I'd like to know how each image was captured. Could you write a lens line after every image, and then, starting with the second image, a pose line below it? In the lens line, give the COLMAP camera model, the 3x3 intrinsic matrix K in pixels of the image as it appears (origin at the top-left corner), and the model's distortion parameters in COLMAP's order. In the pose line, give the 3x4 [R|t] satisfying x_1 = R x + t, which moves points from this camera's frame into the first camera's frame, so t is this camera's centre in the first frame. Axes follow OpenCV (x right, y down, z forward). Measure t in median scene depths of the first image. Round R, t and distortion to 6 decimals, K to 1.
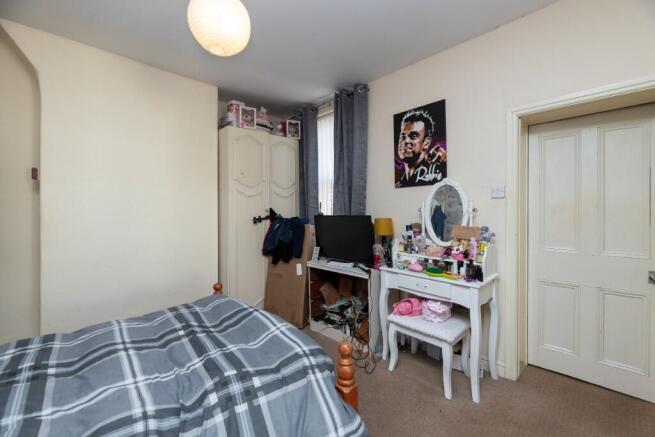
lens RADIAL K [[268.4, 0, 328.2], [0, 268.4, 210.9], [0, 0, 1]] dist [0.001650, 0.000217]
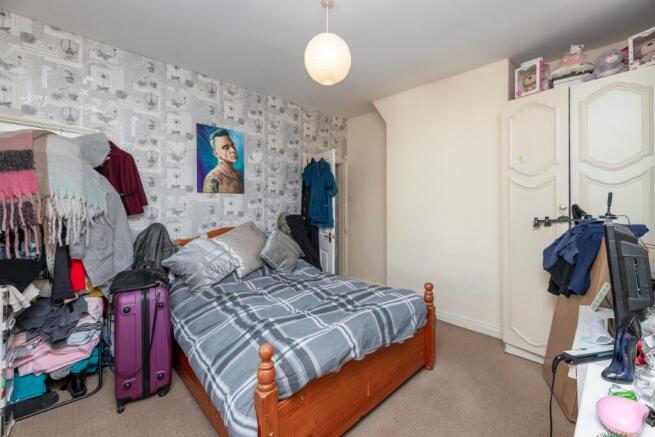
lens RADIAL K [[259.5, 0, 327.7], [0, 259.5, 207.0], [0, 0, 1]] dist [-0.001138, -0.000199]
pose [[0.053018, -0.001405, -0.998593, 0.363159], [-0.006058, 0.999980, -0.001728, -0.000303], [0.998575, 0.006141, 0.053009, 0.424308]]
